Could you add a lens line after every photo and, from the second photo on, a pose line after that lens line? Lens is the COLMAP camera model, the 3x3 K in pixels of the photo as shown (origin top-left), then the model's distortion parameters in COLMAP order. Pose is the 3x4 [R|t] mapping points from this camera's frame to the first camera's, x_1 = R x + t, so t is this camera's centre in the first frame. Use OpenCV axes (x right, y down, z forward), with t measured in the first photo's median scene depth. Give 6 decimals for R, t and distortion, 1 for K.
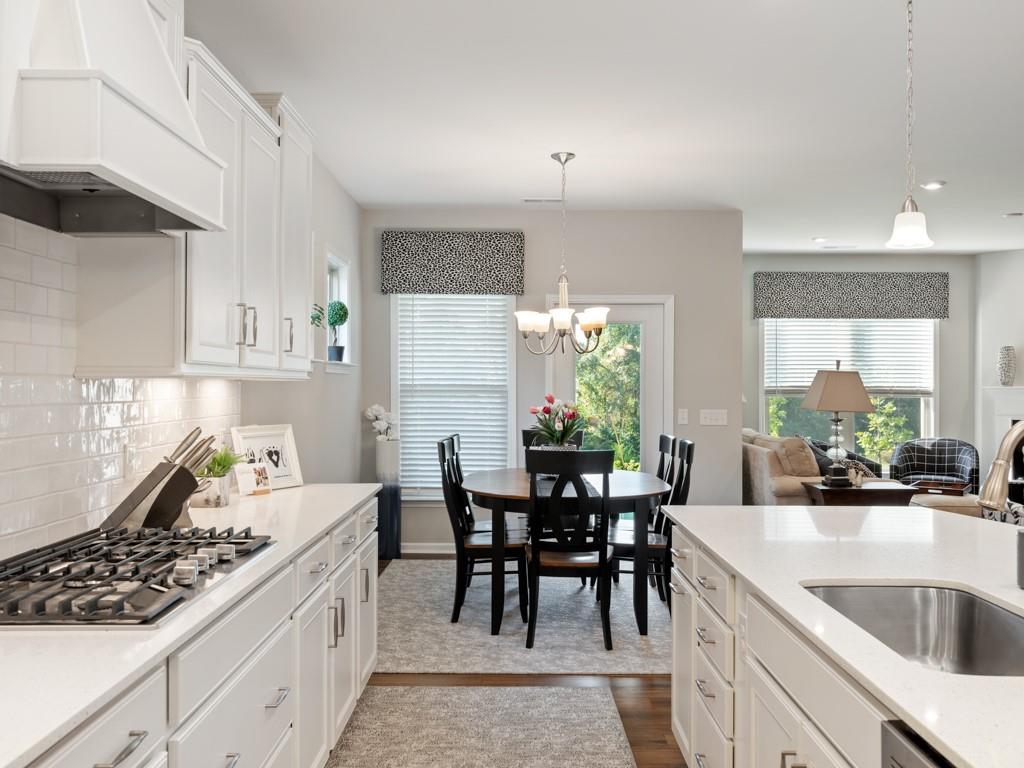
lens RADIAL K [[910.7, 0, 515.0], [0, 910.7, 387.8], [0, 0, 1]] dist [0.000519, -0.002657]
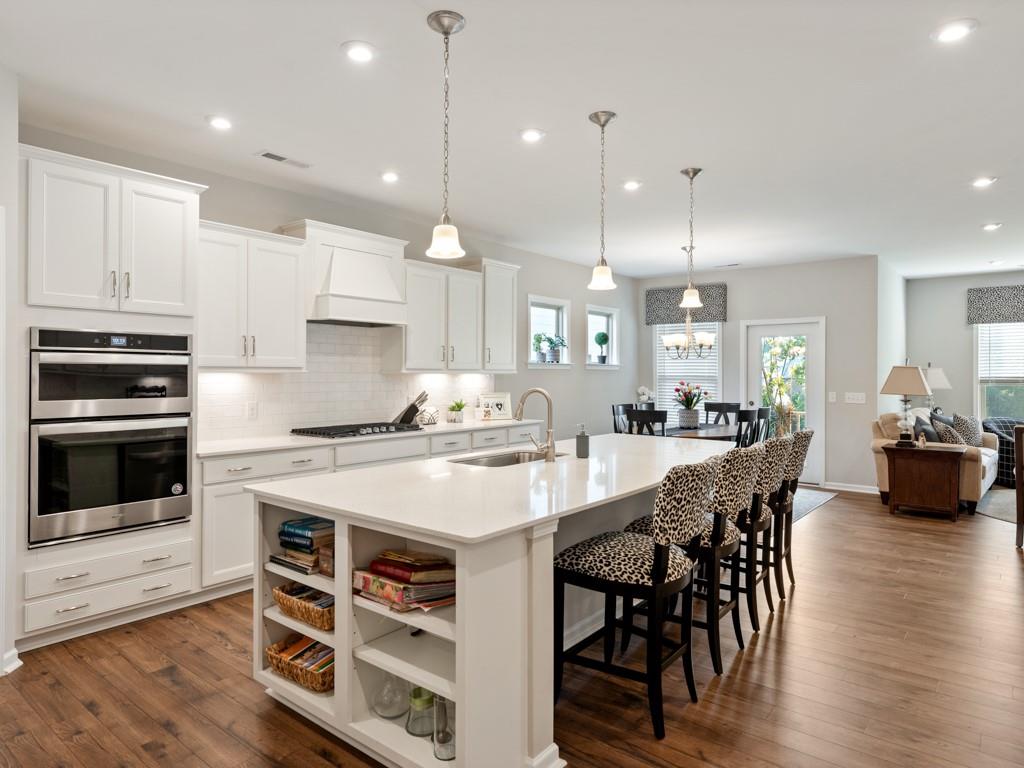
lens RADIAL K [[620.7, 0, 512.8], [0, 620.7, 373.3], [0, 0, 1]] dist [0.002544, -0.002758]
pose [[0.781103, -0.001118, -0.624401, 0.476555], [-0.002772, 0.999982, -0.005258, -0.000756], [0.624396, 0.005837, 0.781086, -0.146896]]
